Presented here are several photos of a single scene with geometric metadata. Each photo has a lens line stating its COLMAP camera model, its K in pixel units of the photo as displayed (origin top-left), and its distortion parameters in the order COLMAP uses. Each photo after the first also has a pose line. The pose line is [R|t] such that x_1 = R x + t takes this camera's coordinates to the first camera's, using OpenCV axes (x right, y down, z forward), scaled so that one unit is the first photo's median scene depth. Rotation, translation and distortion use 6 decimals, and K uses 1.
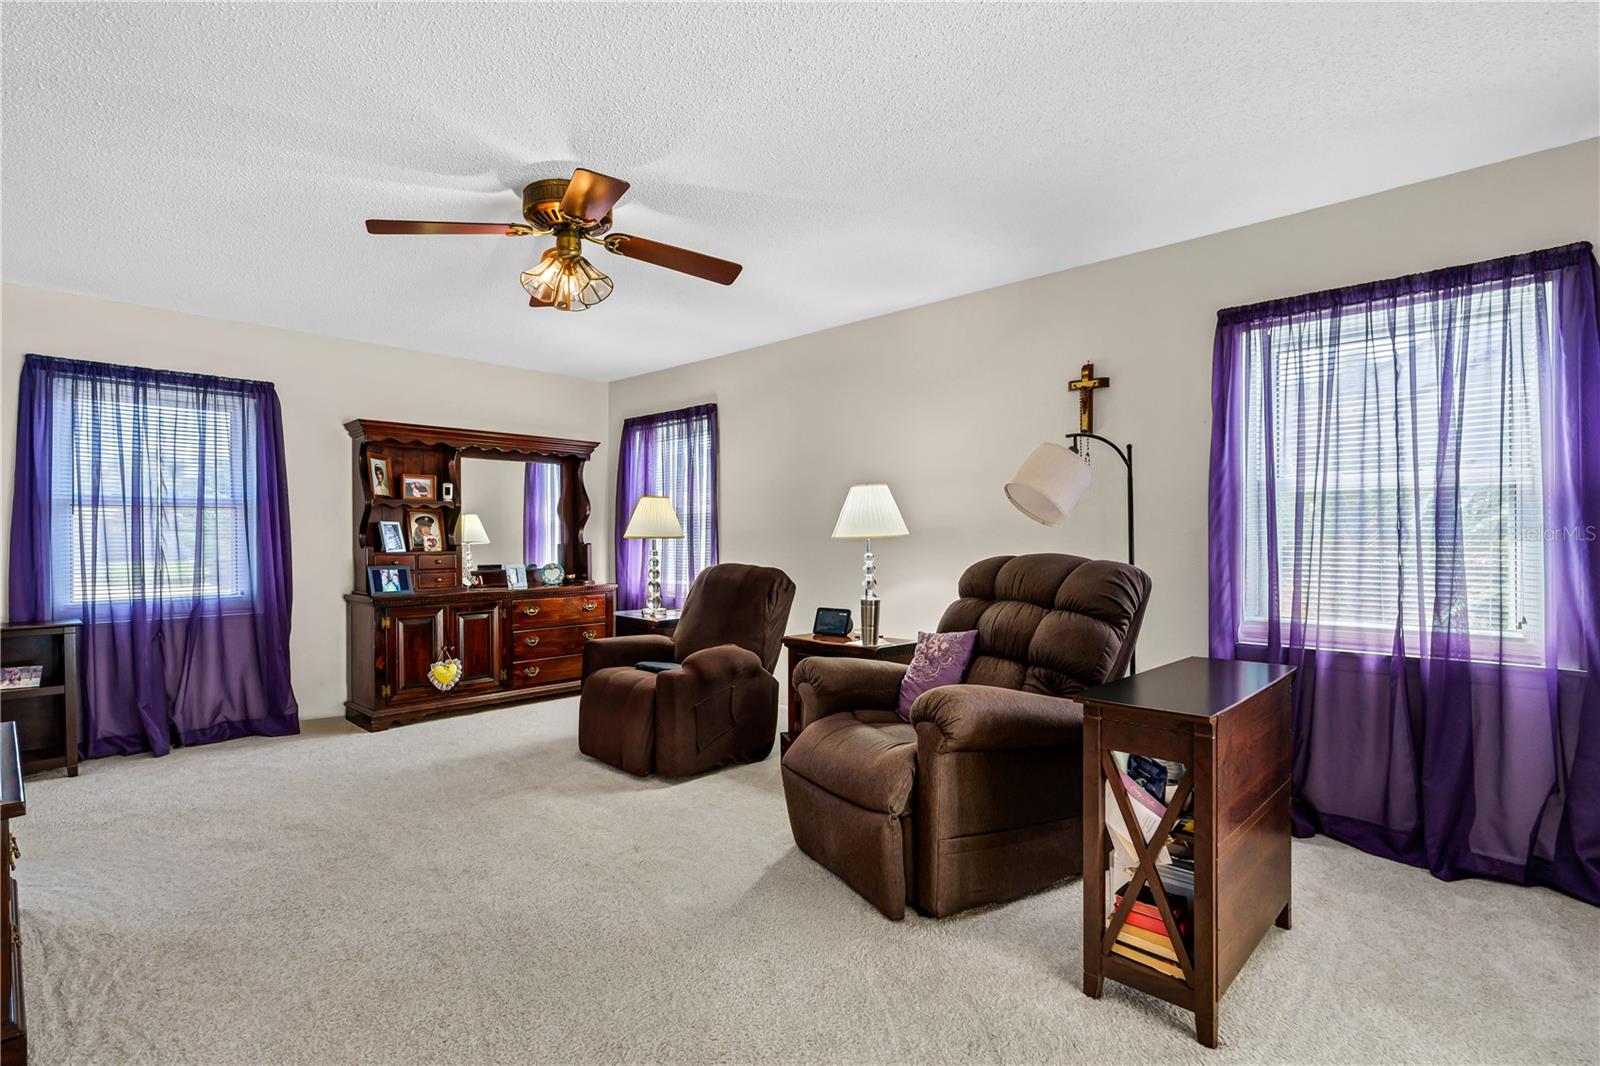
lens RADIAL K [[766.2, 0, 805.1], [0, 766.2, 526.3], [0, 0, 1]] dist [0.001258, 0.000051]
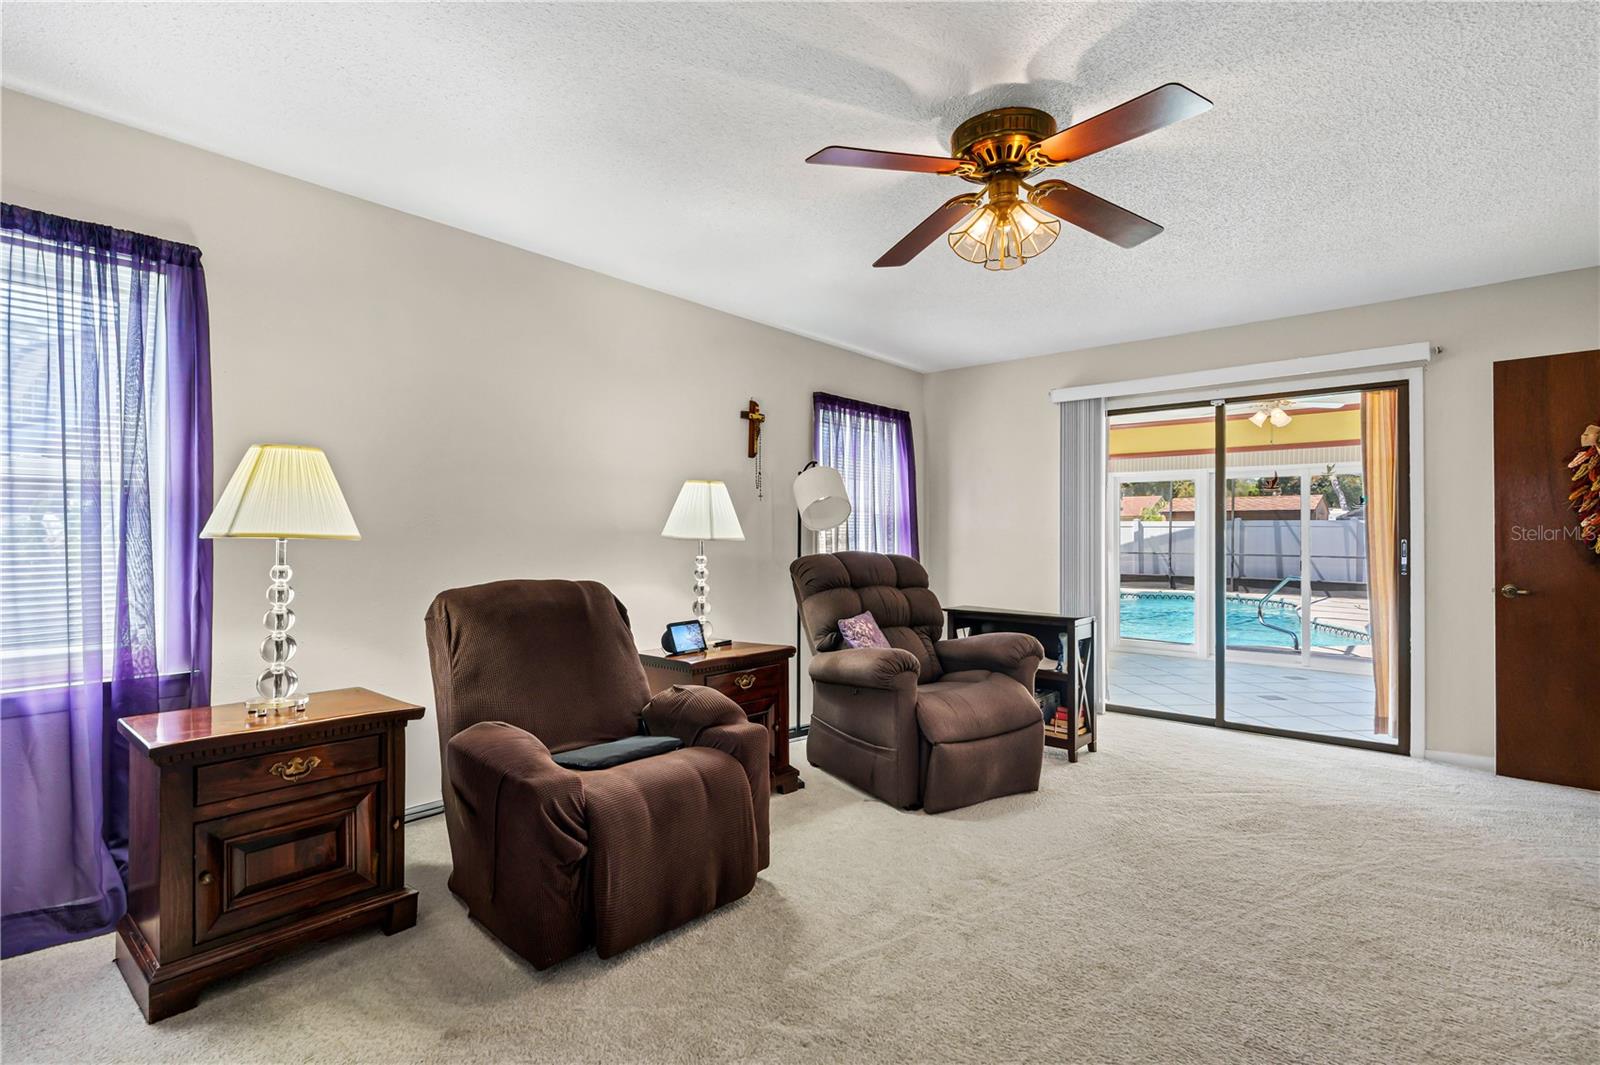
lens RADIAL K [[762.3, 0, 799.3], [0, 762.3, 538.6], [0, 0, 1]] dist [0.000779, 0.000680]
pose [[-0.038628, 0.007123, 0.999228, -0.861900], [-0.009239, 0.999929, -0.007485, 0.020698], [-0.999211, -0.009521, -0.038559, 0.959745]]
